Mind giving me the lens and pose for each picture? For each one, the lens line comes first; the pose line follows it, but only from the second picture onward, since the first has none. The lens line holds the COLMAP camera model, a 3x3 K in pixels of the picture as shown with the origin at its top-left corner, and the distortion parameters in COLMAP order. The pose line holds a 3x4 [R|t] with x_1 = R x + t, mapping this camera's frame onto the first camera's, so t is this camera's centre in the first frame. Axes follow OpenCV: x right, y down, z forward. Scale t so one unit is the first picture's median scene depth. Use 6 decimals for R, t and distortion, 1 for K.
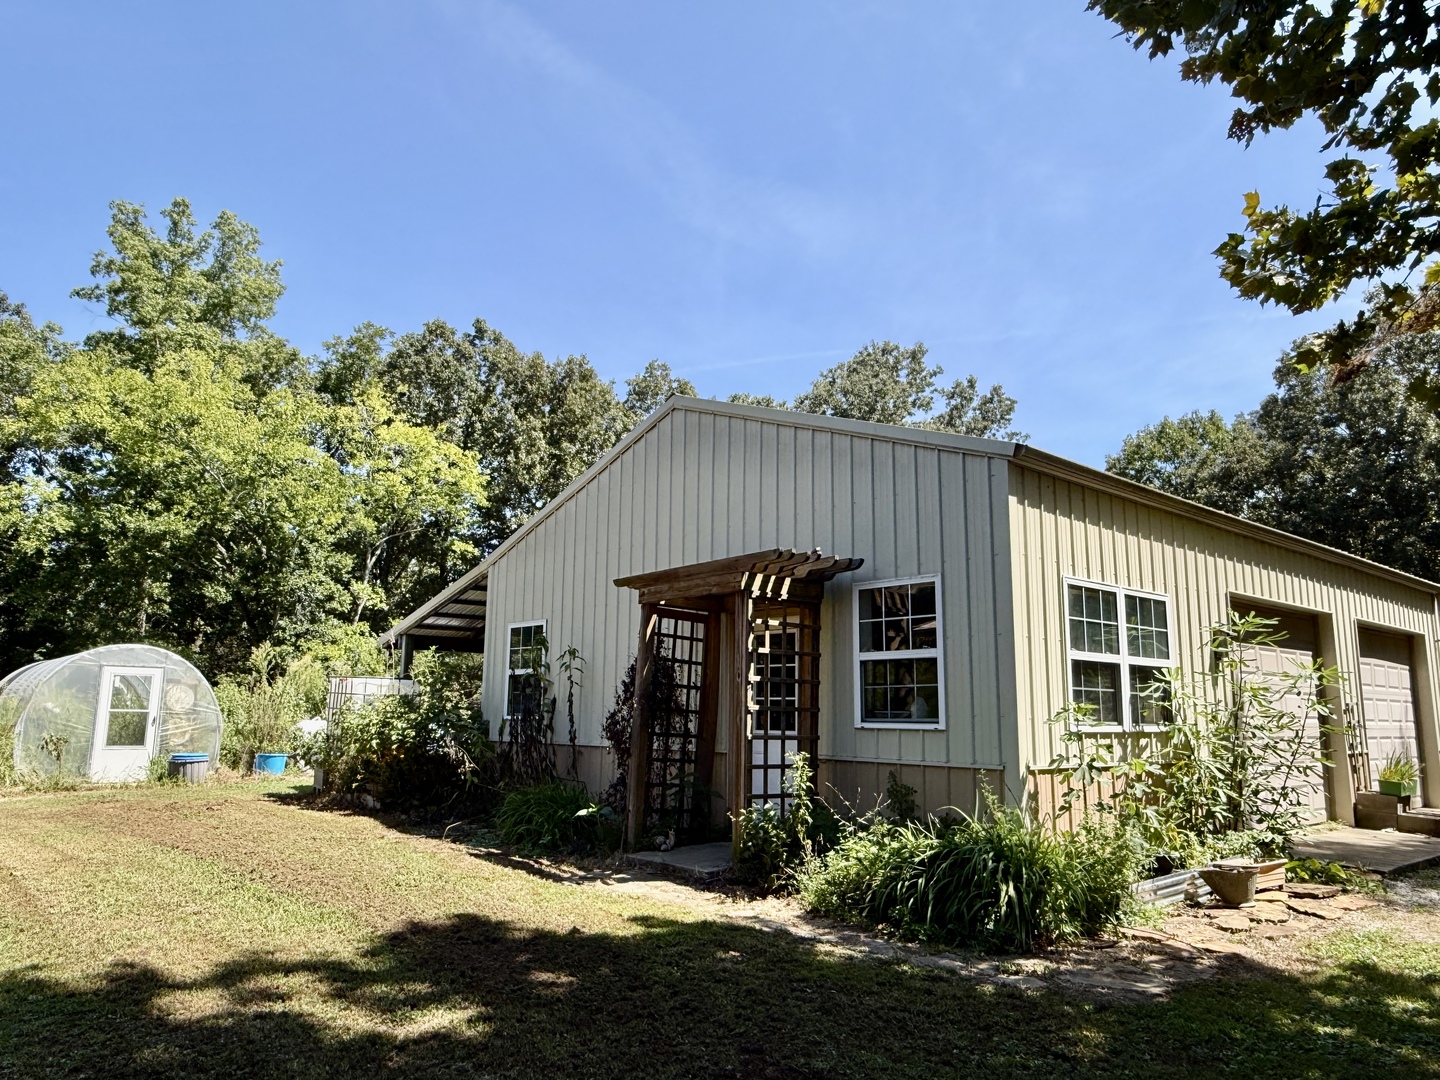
lens RADIAL K [[989.0, 0, 720.0], [0, 989.0, 540.0], [0, 0, 1]] dist [0.009677, 0.001186]
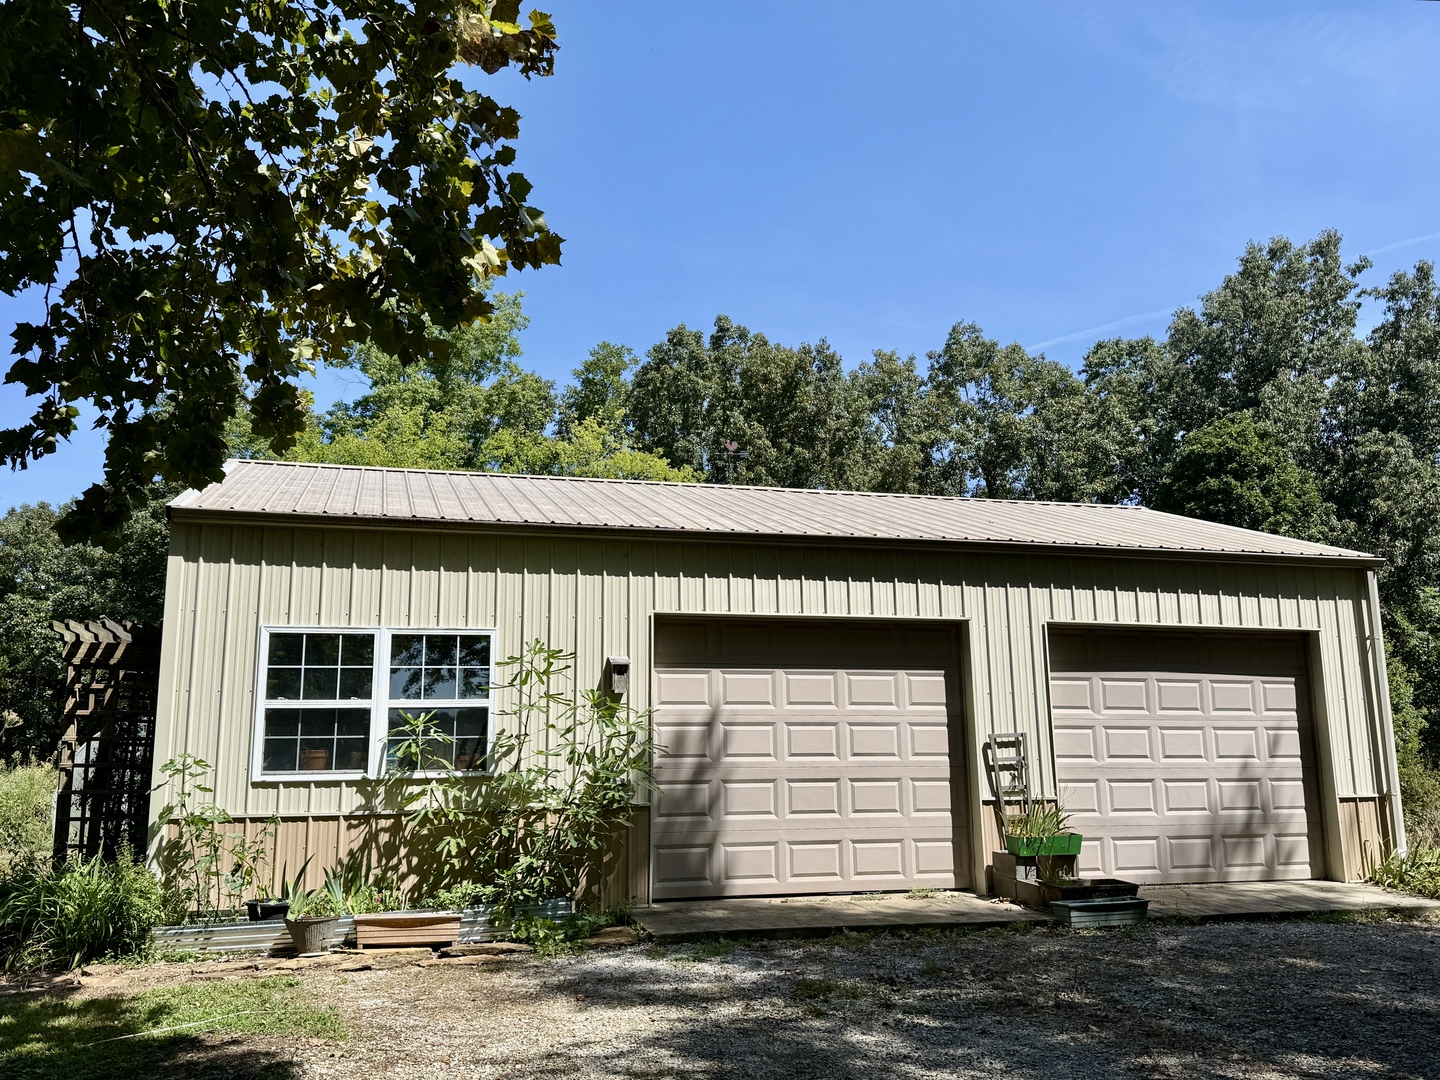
lens RADIAL K [[1239.0, 0, 720.0], [0, 1239.0, 540.0], [0, 0, 1]] dist [0.053236, -0.004133]
pose [[0.900559, -0.099989, -0.423078, 0.214009], [0.096601, 0.994886, -0.029507, 0.005183], [0.423865, -0.014297, 0.905613, 0.008135]]
